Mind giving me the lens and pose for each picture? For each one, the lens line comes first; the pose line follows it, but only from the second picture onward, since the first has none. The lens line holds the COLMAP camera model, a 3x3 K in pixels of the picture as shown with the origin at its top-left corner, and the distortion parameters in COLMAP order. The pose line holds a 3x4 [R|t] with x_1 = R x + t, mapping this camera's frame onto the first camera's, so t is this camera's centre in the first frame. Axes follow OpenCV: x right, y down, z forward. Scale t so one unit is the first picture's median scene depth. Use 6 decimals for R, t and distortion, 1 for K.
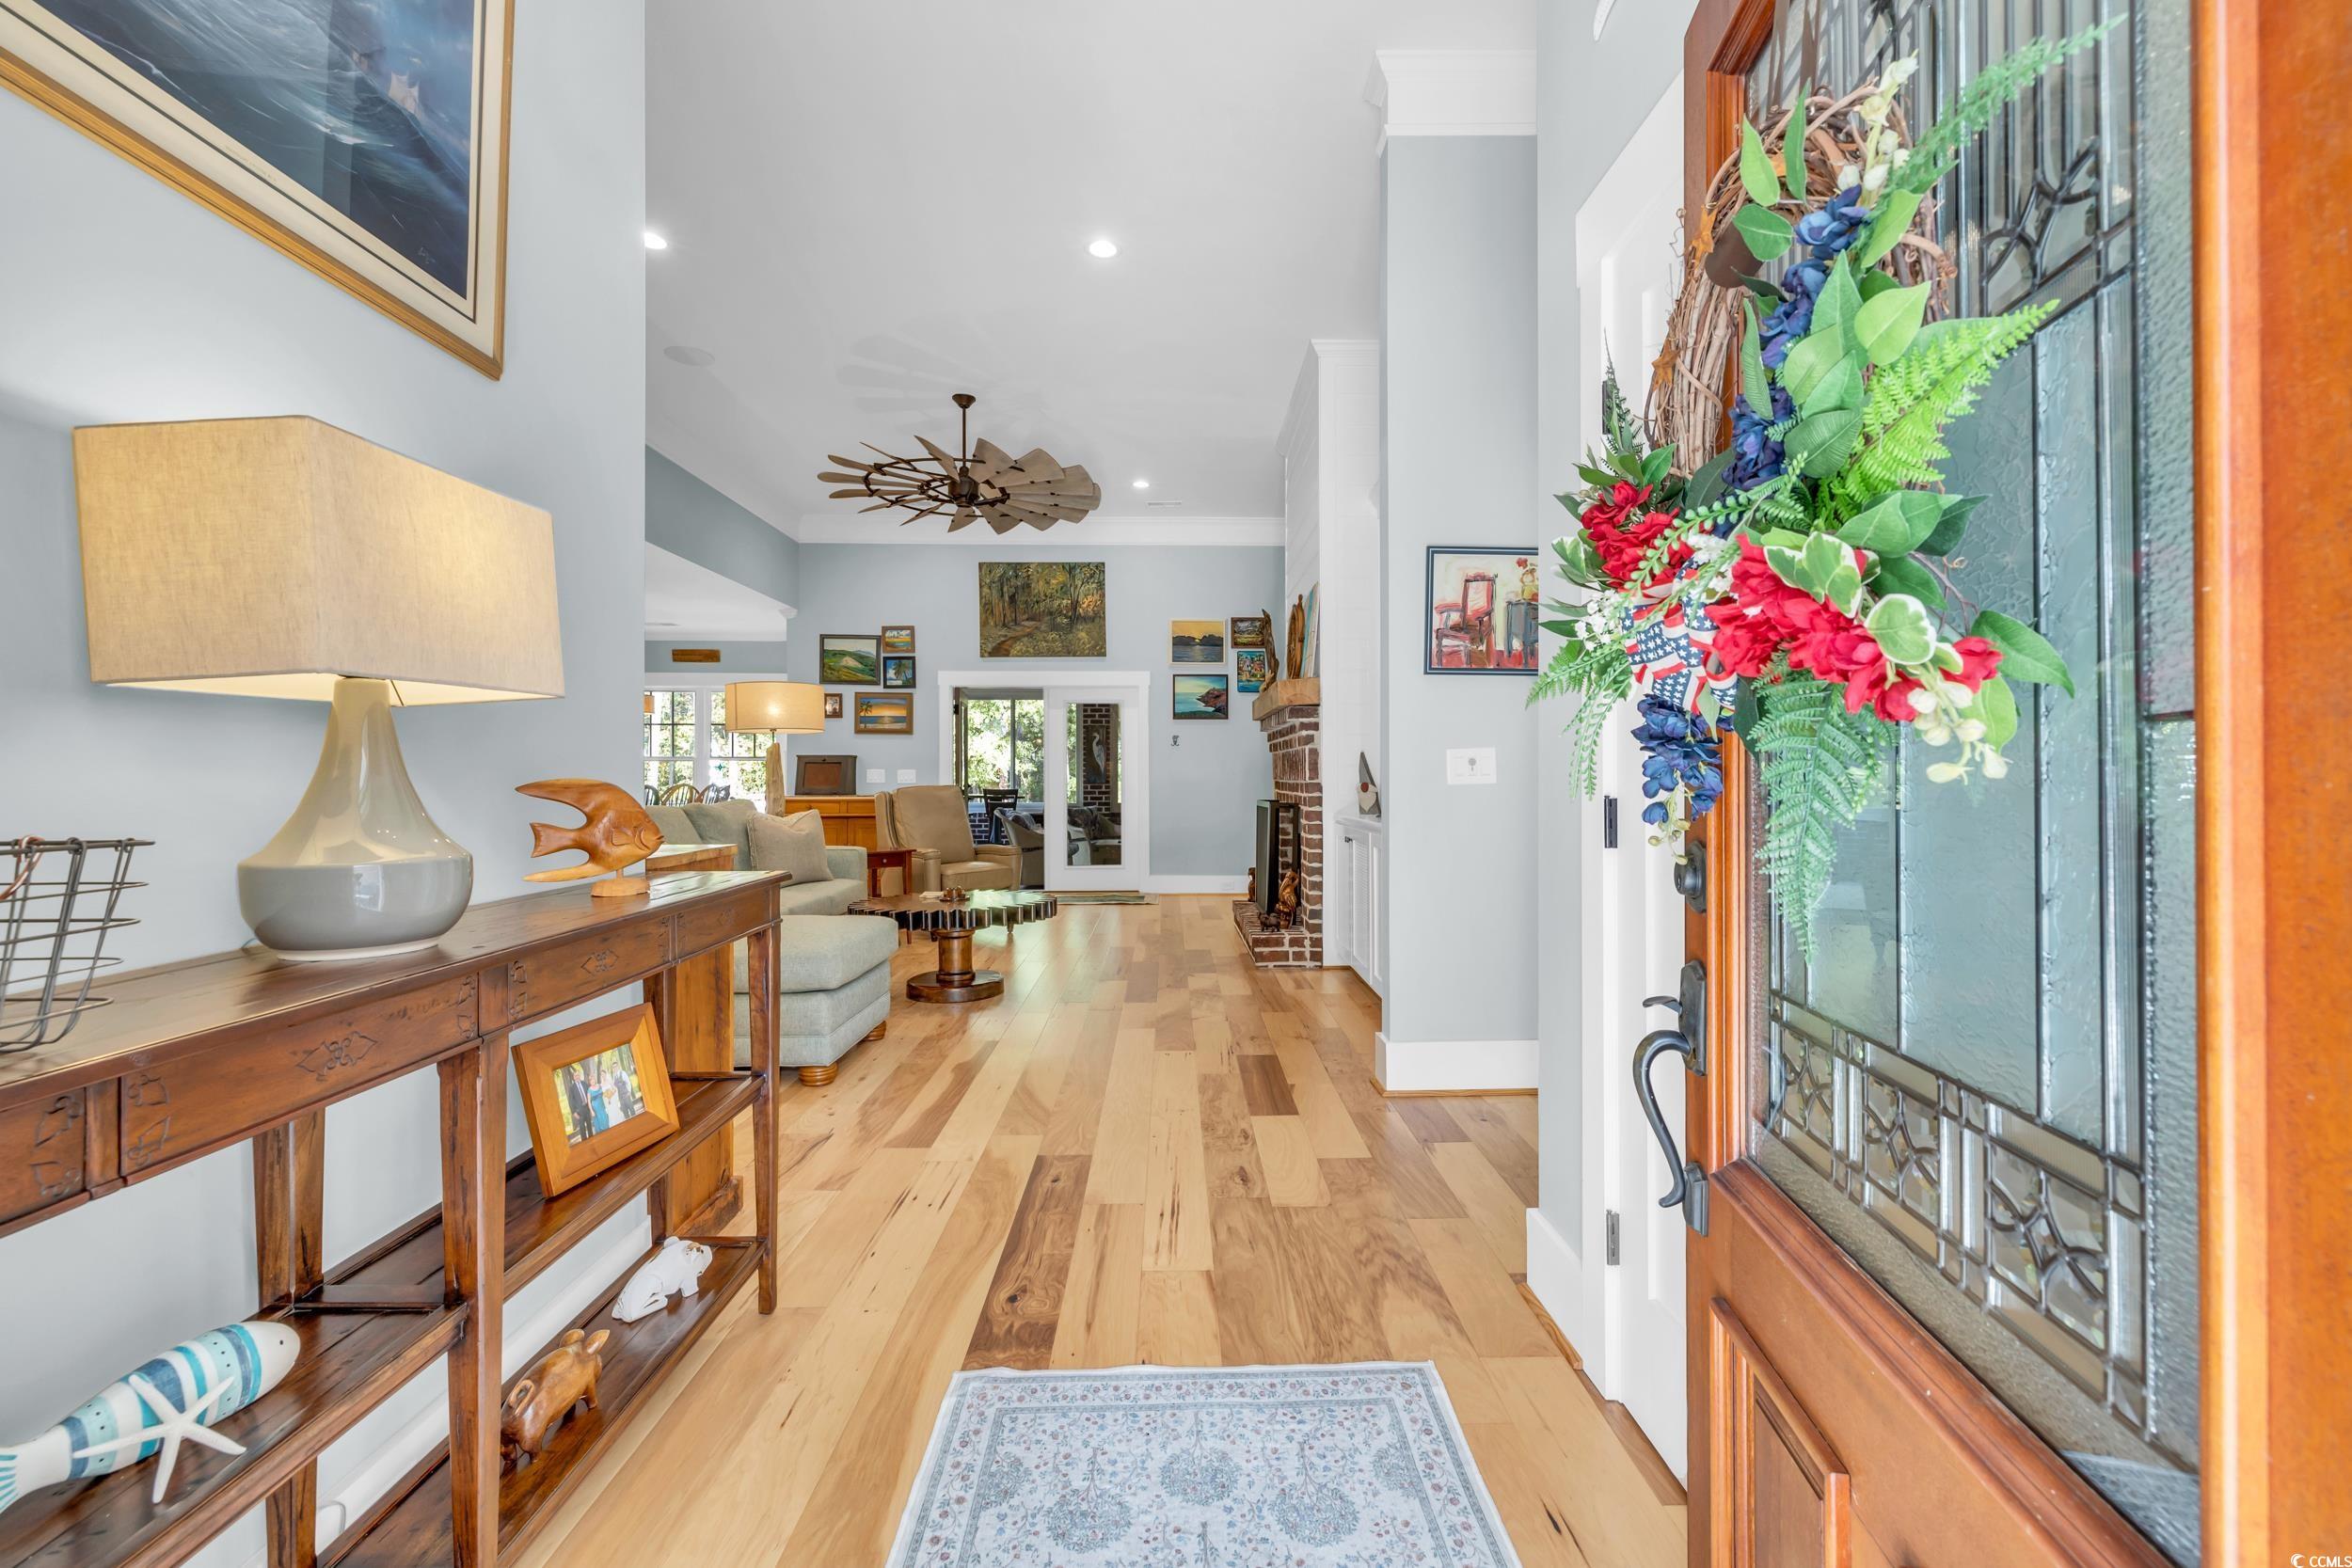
lens RADIAL K [[996.6, 0, 1202.6], [0, 996.6, 780.5], [0, 0, 1]] dist [0.001777, 0.001967]
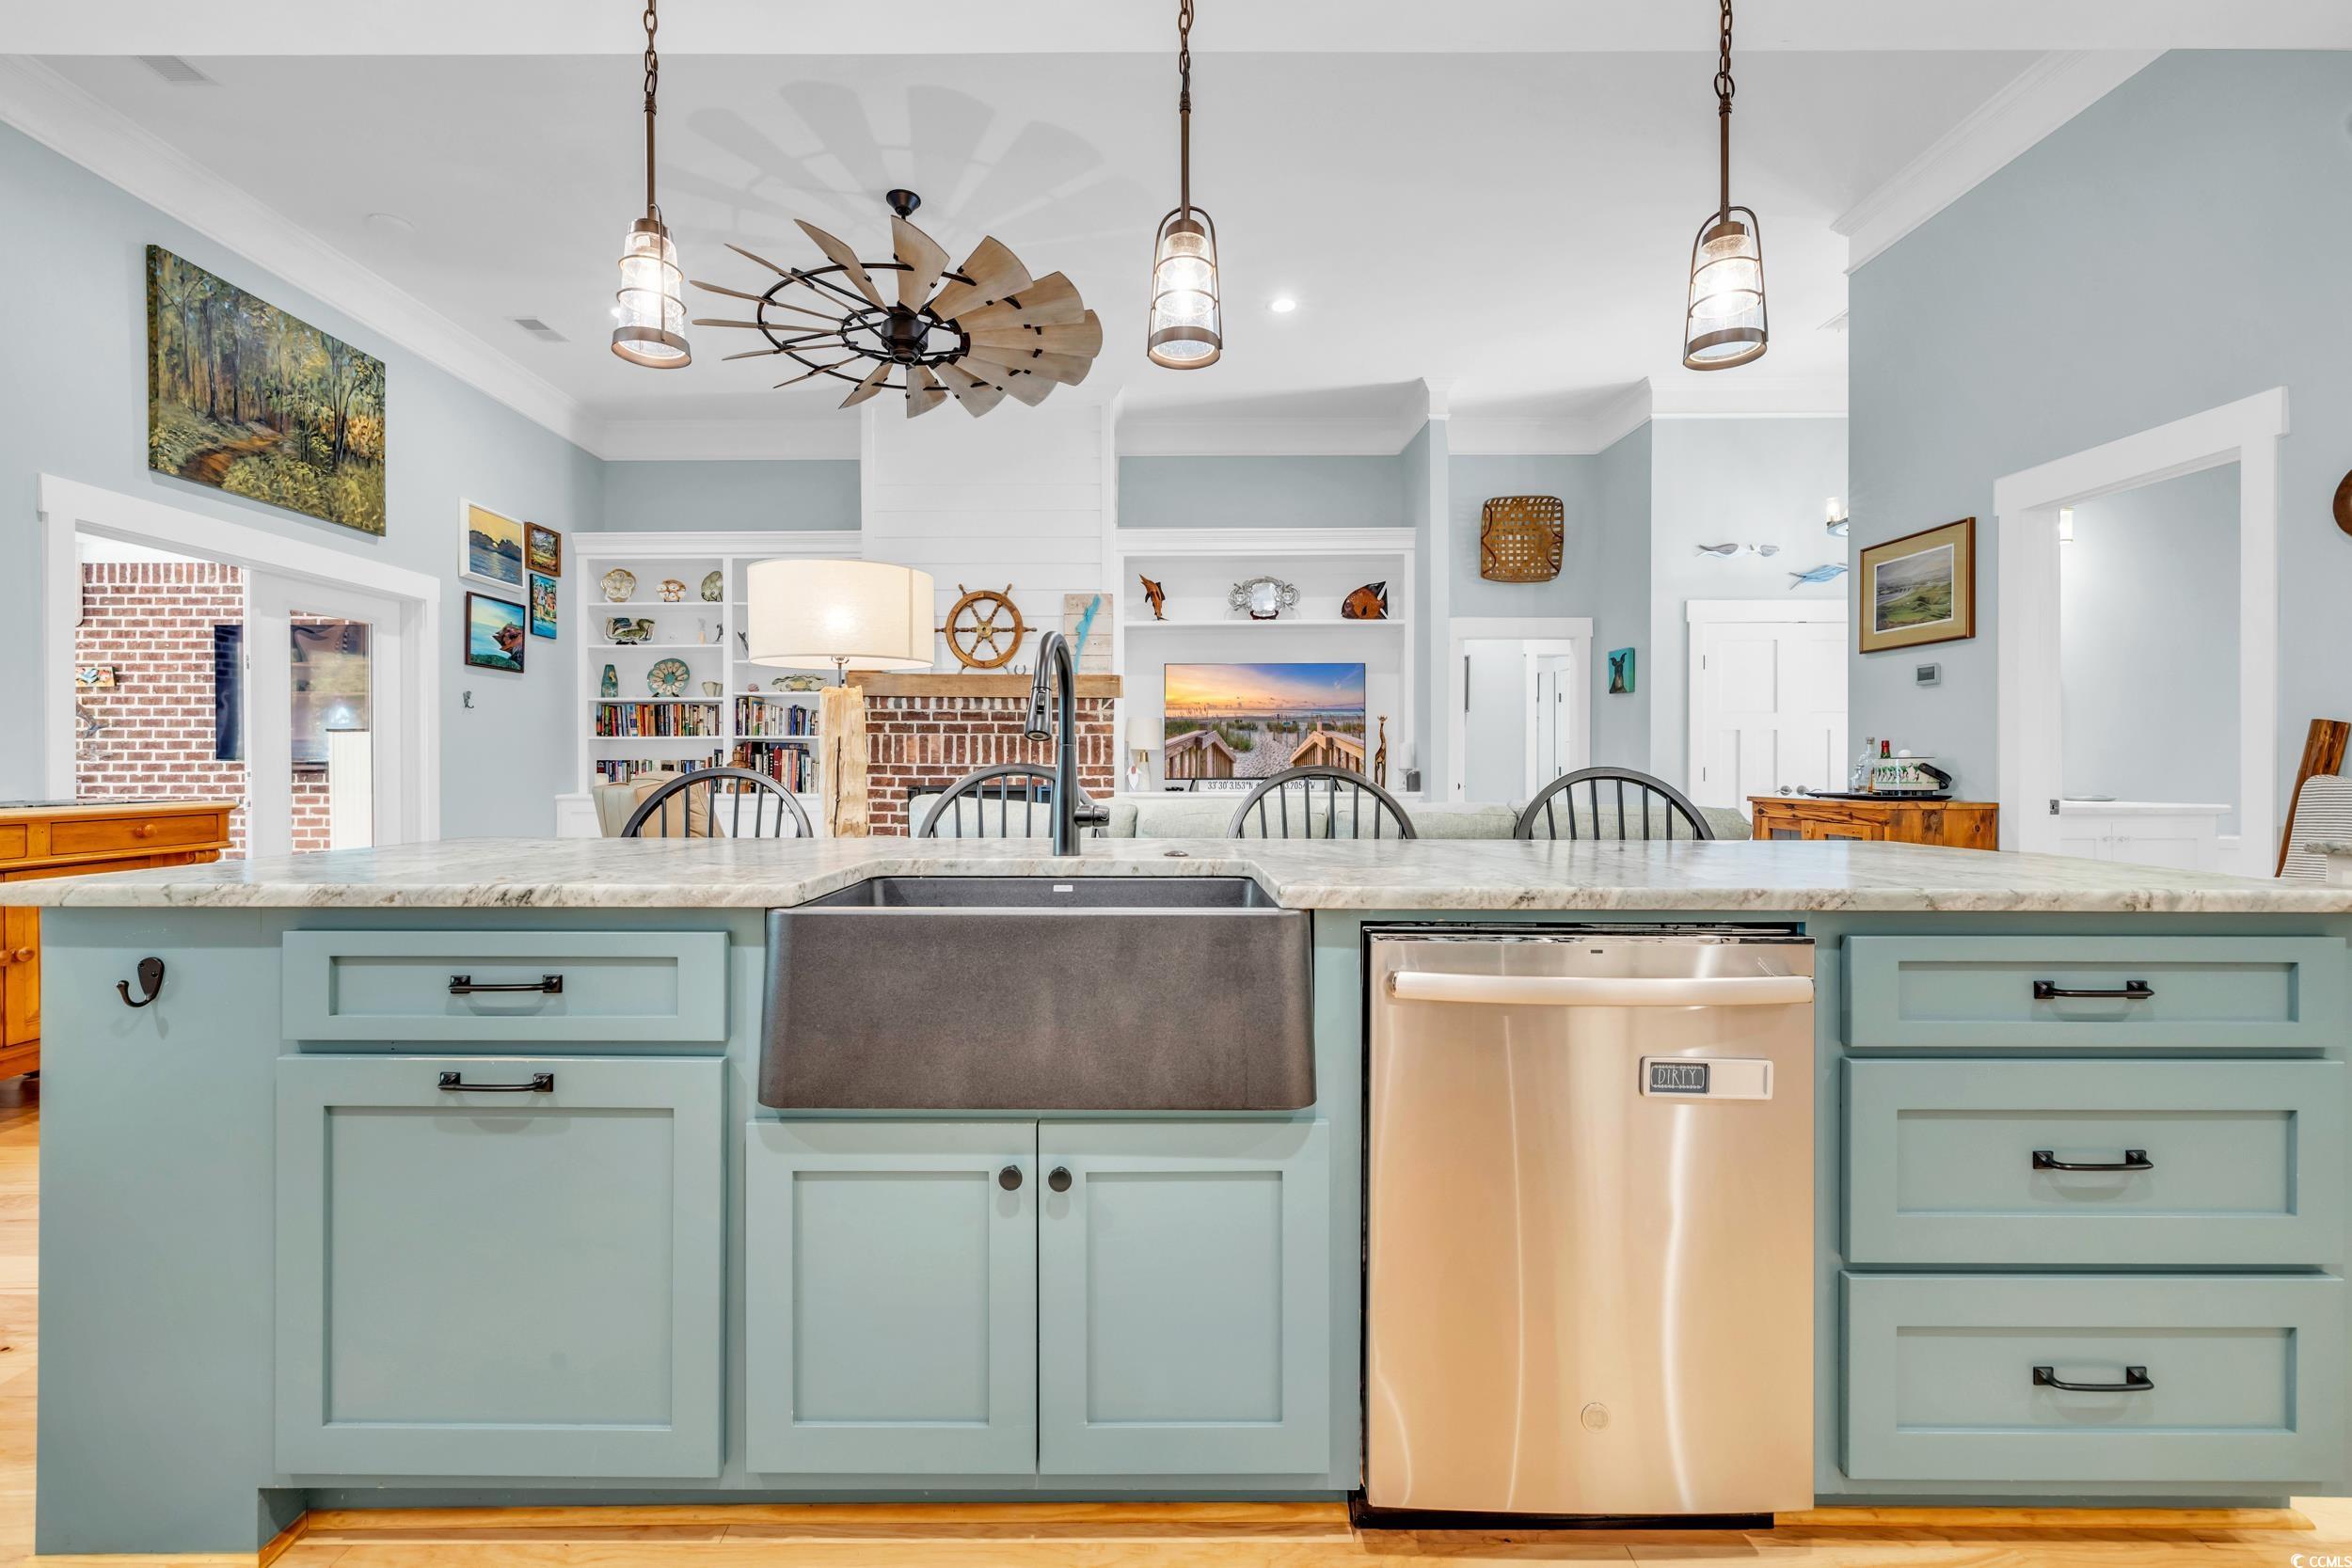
lens RADIAL K [[996.6, 0, 1158.8], [0, 996.6, 772.6], [0, 0, 1]] dist [0.001777, 0.001967]
pose [[0.014939, -0.003571, 0.999882, -0.645041], [0.004123, 0.999985, 0.003509, 0.004344], [-0.999880, 0.004071, 0.014954, 0.574684]]
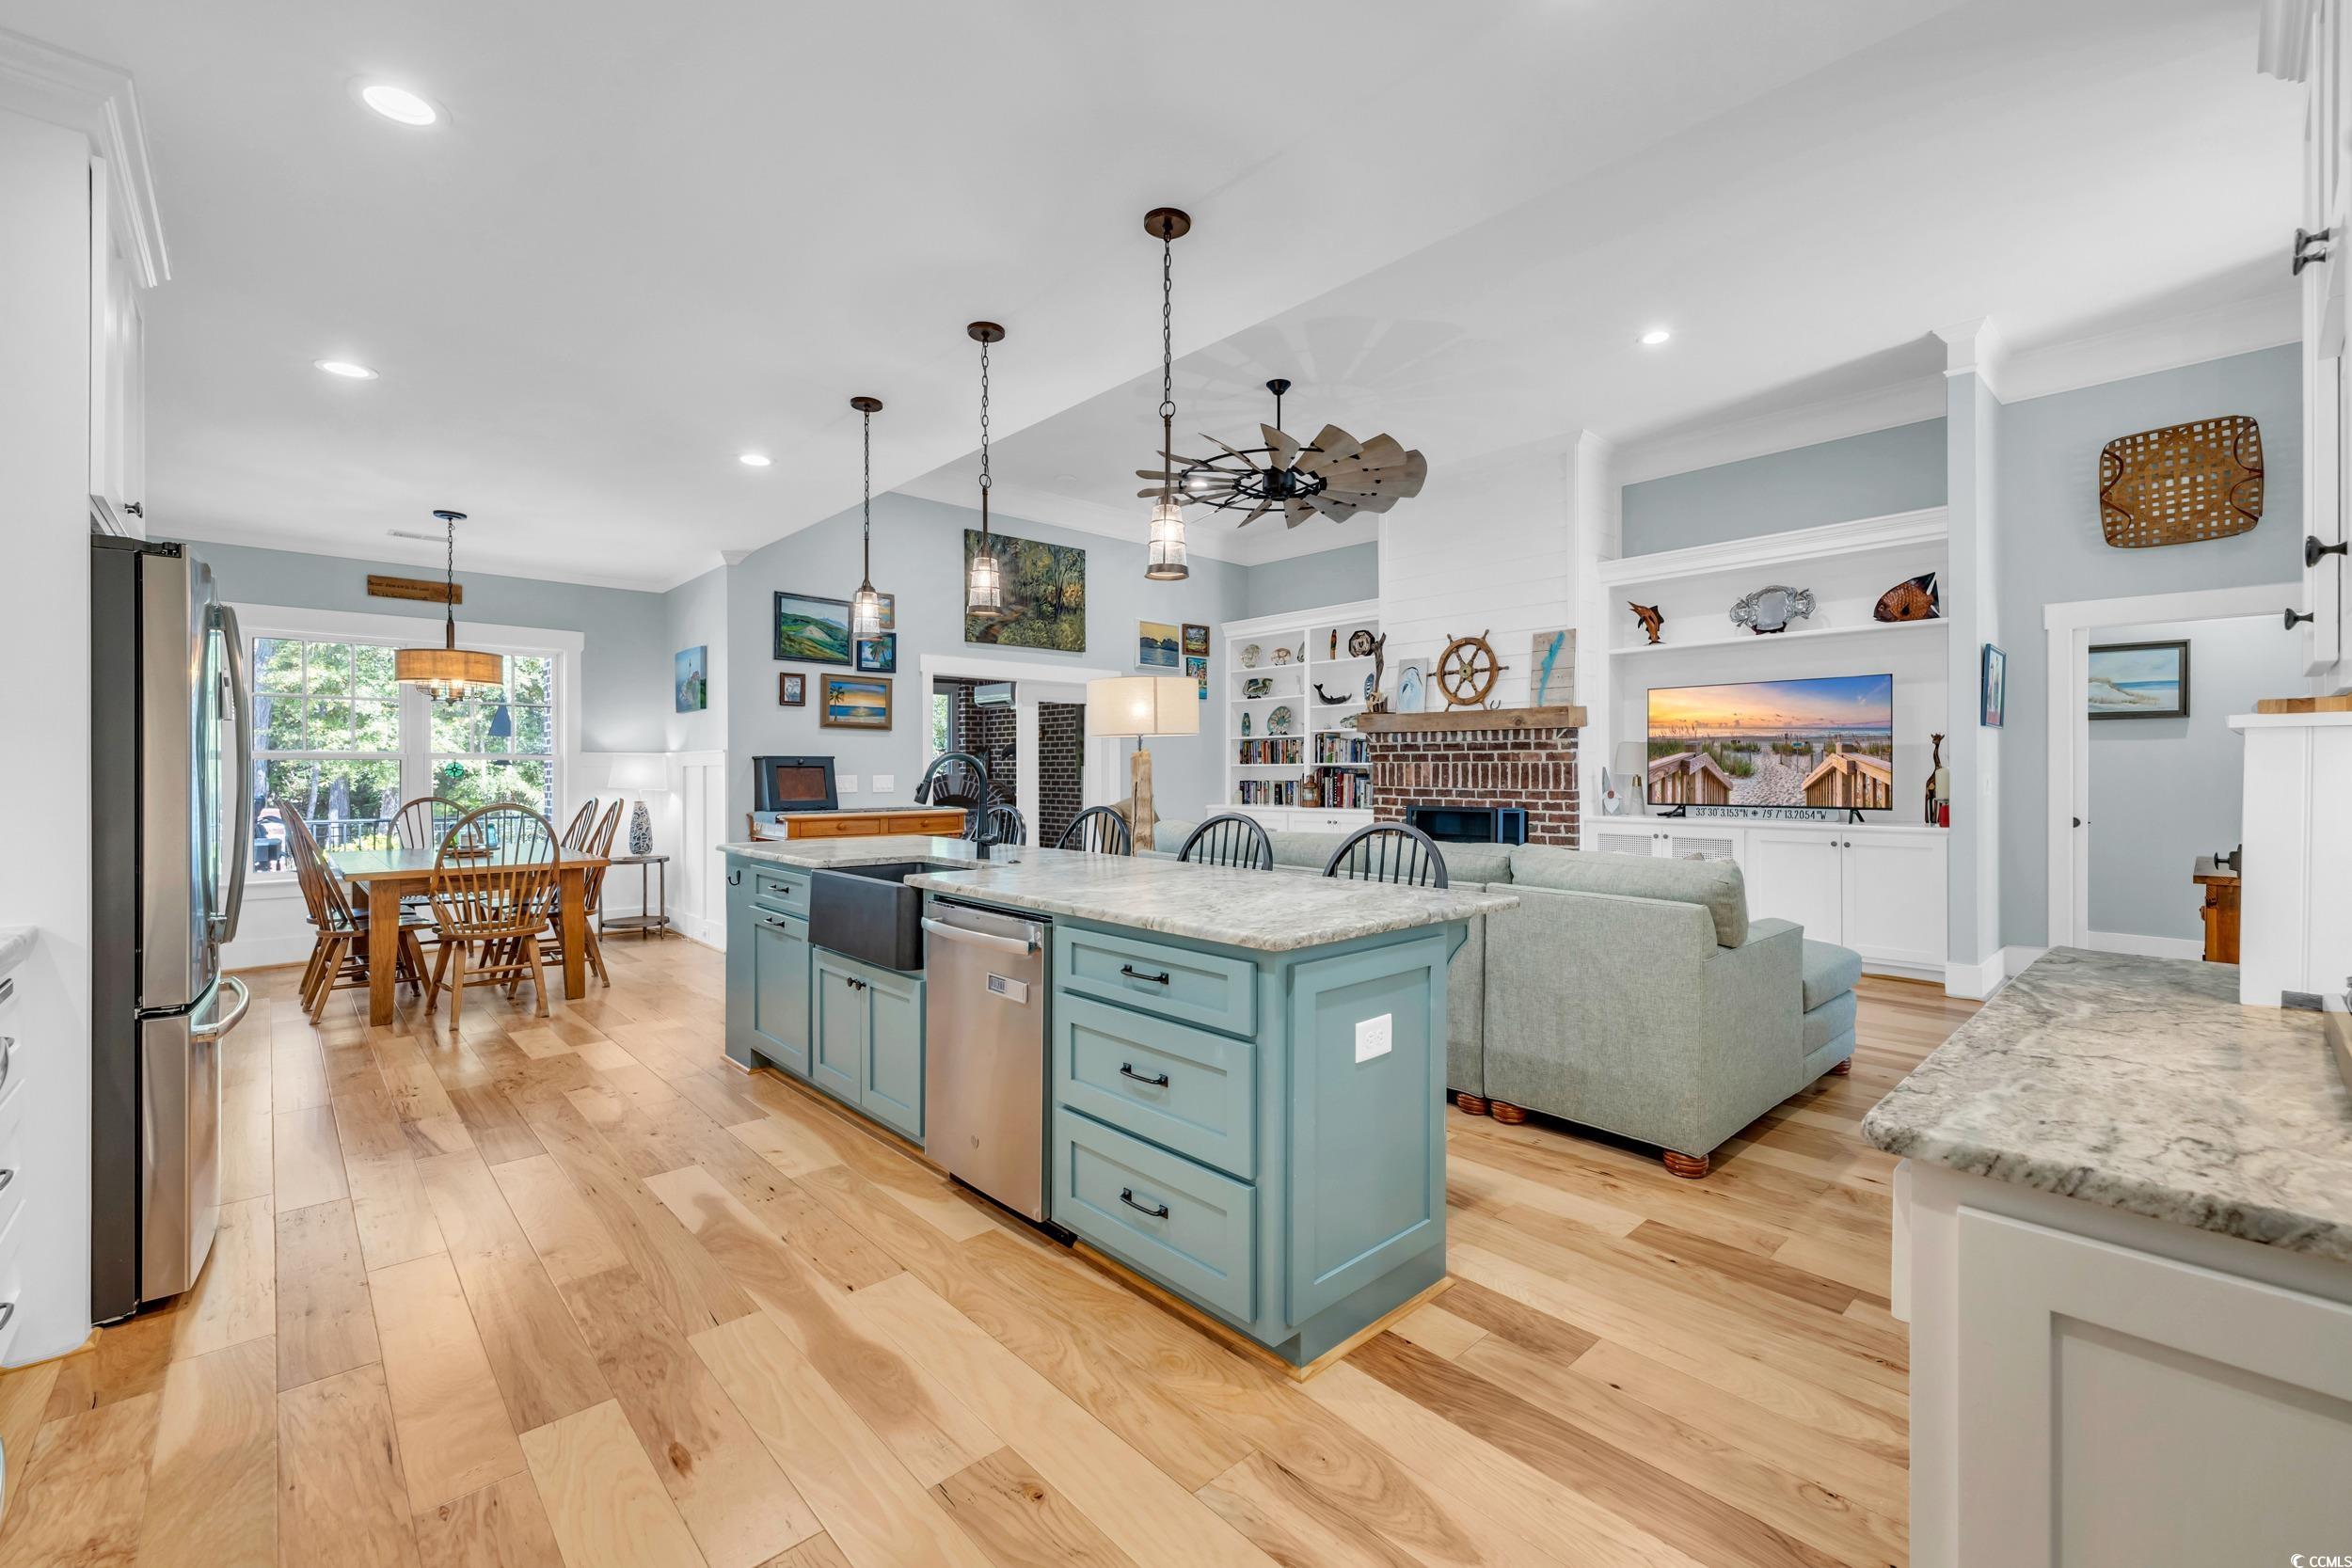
lens RADIAL K [[996.6, 0, 1189.1], [0, 996.6, 769.7], [0, 0, 1]] dist [0.001777, 0.001967]
pose [[0.739599, 0.001436, 0.673046, -0.654538], [0.001812, 0.999990, -0.004125, -0.011992], [-0.673046, 0.004271, 0.739589, 0.255608]]
